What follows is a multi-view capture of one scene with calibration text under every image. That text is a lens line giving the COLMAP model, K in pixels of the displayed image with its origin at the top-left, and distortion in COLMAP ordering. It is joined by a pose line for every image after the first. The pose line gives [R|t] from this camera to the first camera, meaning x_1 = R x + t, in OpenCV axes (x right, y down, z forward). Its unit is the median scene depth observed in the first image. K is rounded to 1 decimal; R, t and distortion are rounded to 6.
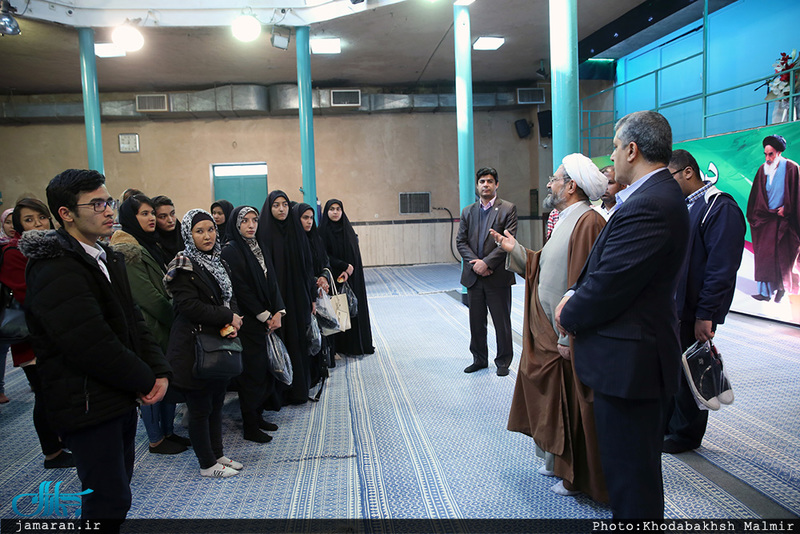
lens RADIAL K [[541.3, 0, 400.9], [0, 541.3, 263.2], [0, 0, 1]] dist [-0.094604, 0.072064]
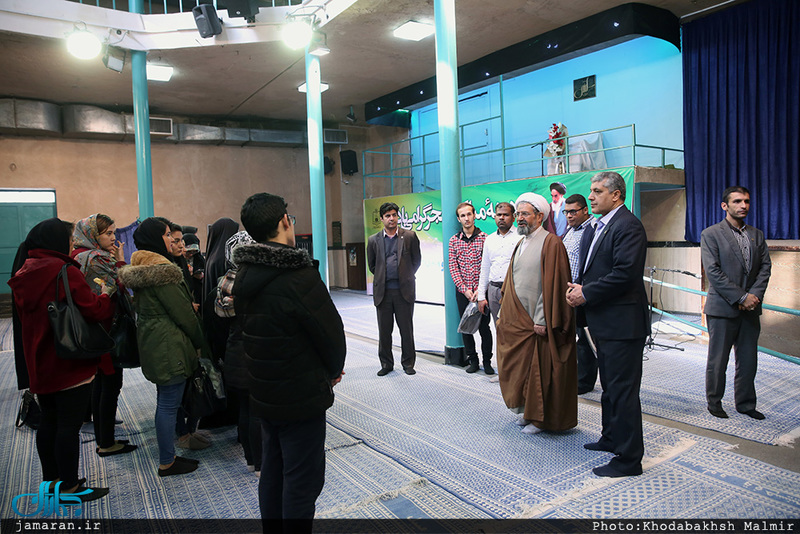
lens RADIAL K [[541.3, 0, 397.9], [0, 541.3, 267.2], [0, 0, 1]] dist [-0.094604, 0.072064]
pose [[0.898057, -0.025105, 0.439162, -0.181926], [0.049140, 0.997847, -0.043445, 0.011430], [-0.437126, 0.060596, 0.897357, -0.039273]]
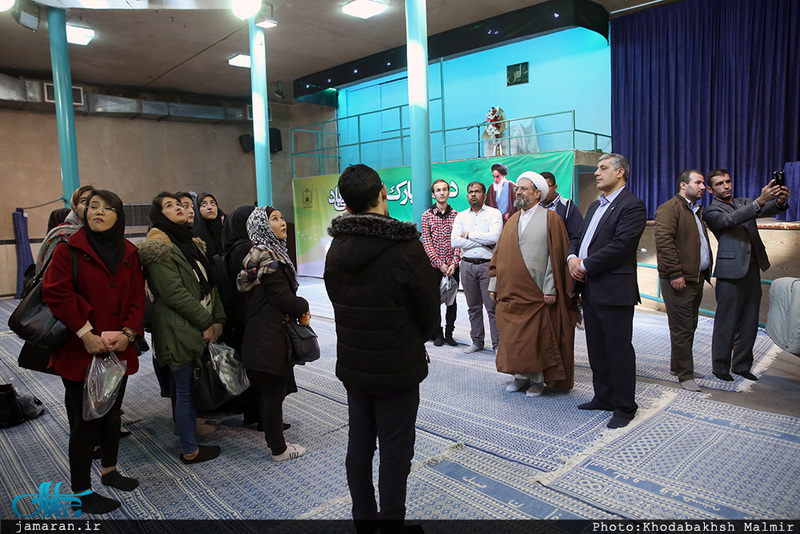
lens RADIAL K [[541.3, 0, 397.7], [0, 541.3, 267.4], [0, 0, 1]] dist [-0.094604, 0.072064]
pose [[0.798066, -0.055821, 0.599979, -0.262142], [0.068082, 0.997677, 0.002264, 0.010964], [-0.598711, 0.039041, 0.800013, -0.000336]]
